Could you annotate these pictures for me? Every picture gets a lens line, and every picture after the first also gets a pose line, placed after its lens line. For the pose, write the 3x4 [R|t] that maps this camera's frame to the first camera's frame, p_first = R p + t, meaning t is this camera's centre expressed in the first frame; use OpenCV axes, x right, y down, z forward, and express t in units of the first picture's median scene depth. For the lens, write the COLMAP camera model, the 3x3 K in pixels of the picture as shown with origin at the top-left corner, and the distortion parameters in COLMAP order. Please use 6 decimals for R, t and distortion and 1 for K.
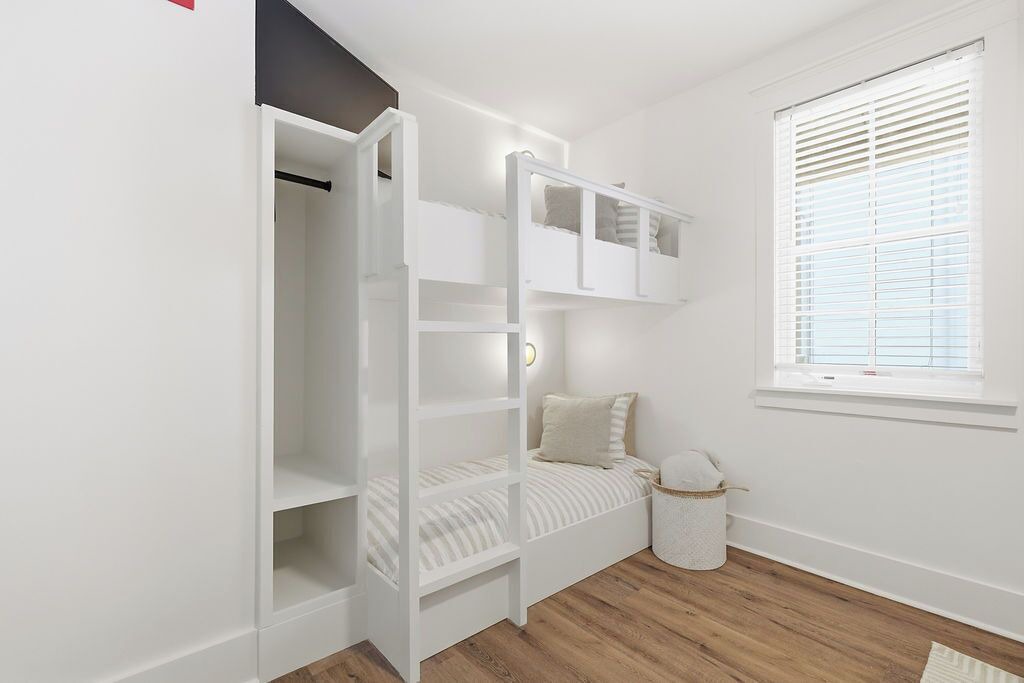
lens RADIAL K [[455.0, 0, 511.0], [0, 455.0, 344.1], [0, 0, 1]] dist [-0.008131, -0.000709]
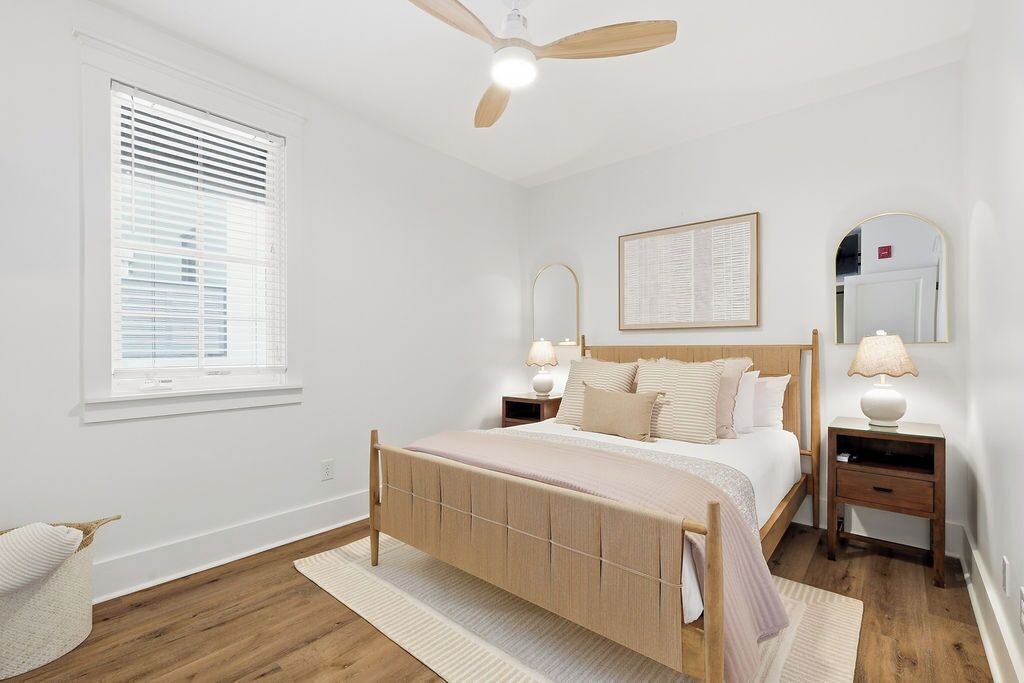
lens RADIAL K [[455.0, 0, 507.0], [0, 455.0, 342.2], [0, 0, 1]] dist [-0.008131, -0.000709]
pose [[-0.161204, 0.012103, 0.986847, -0.476111], [-0.000133, 0.999925, -0.012285, 0.000771], [-0.986921, -0.002112, -0.161190, 0.488574]]
